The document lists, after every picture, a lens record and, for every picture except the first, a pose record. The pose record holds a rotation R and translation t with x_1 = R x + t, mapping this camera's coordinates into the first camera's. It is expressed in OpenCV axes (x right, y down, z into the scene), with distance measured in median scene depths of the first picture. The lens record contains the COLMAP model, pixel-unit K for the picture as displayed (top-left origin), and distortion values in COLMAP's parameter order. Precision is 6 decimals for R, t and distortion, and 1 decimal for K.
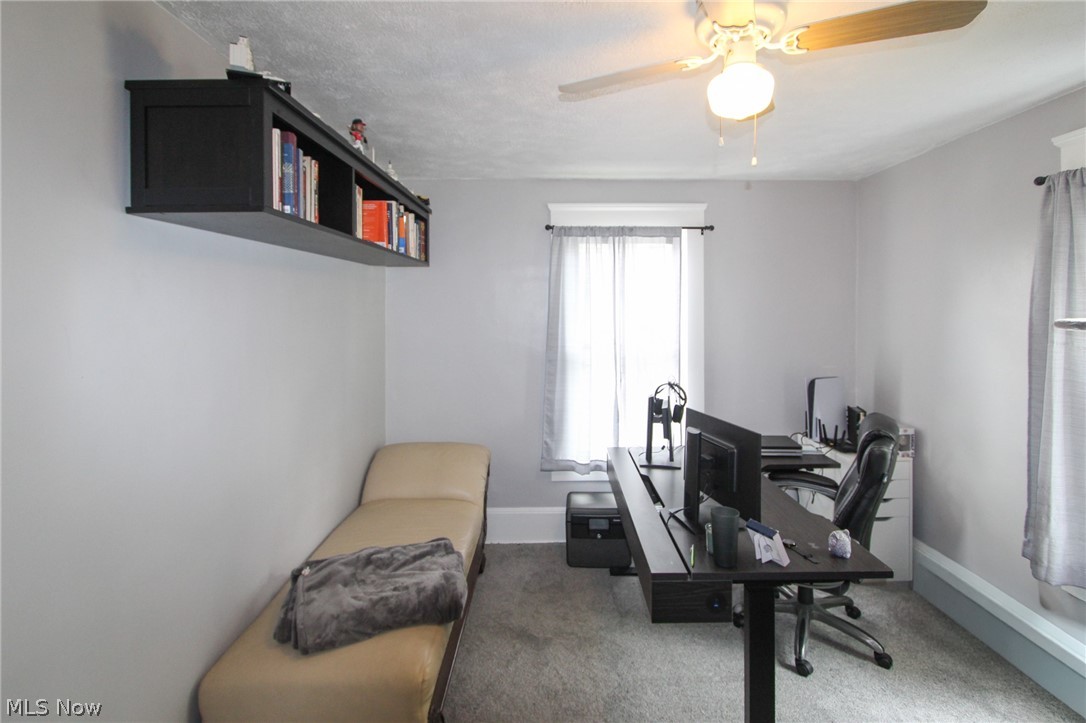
lens RADIAL K [[516.8, 0, 556.3], [0, 516.8, 308.5], [0, 0, 1]] dist [-0.003336, 0.000397]
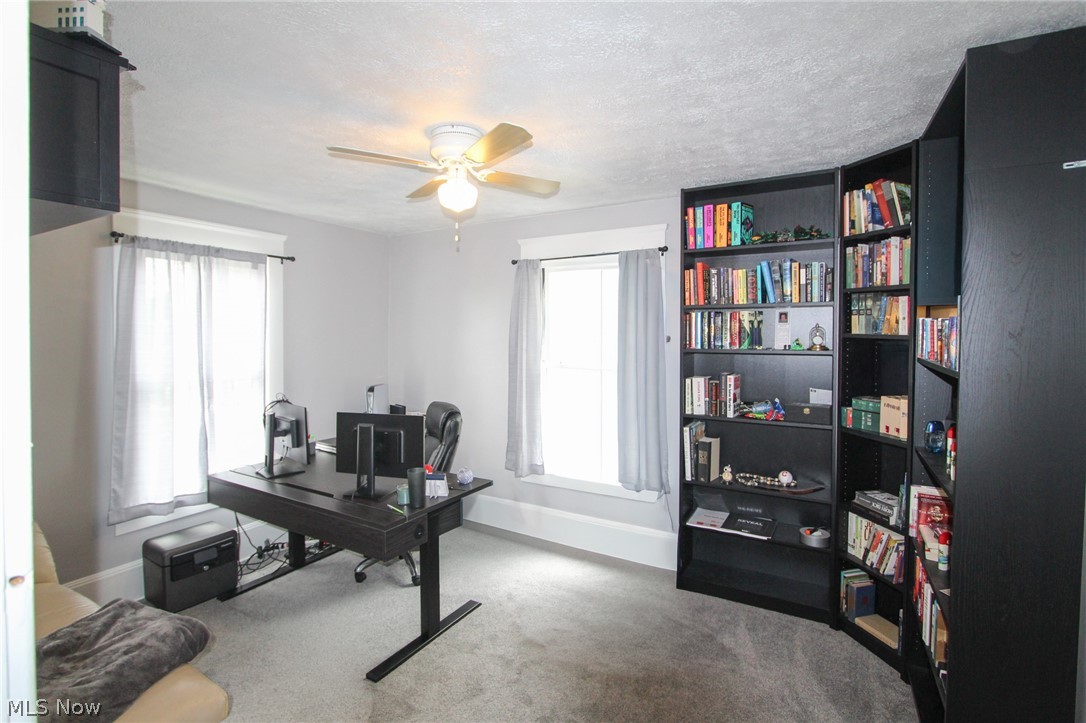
lens RADIAL K [[516.8, 0, 526.5], [0, 516.8, 337.6], [0, 0, 1]] dist [-0.003336, 0.000397]
pose [[0.534723, -0.007010, 0.844999, -0.368718], [0.000870, 0.999970, 0.007745, 0.004564], [-0.845027, -0.003406, 0.534712, -0.015586]]
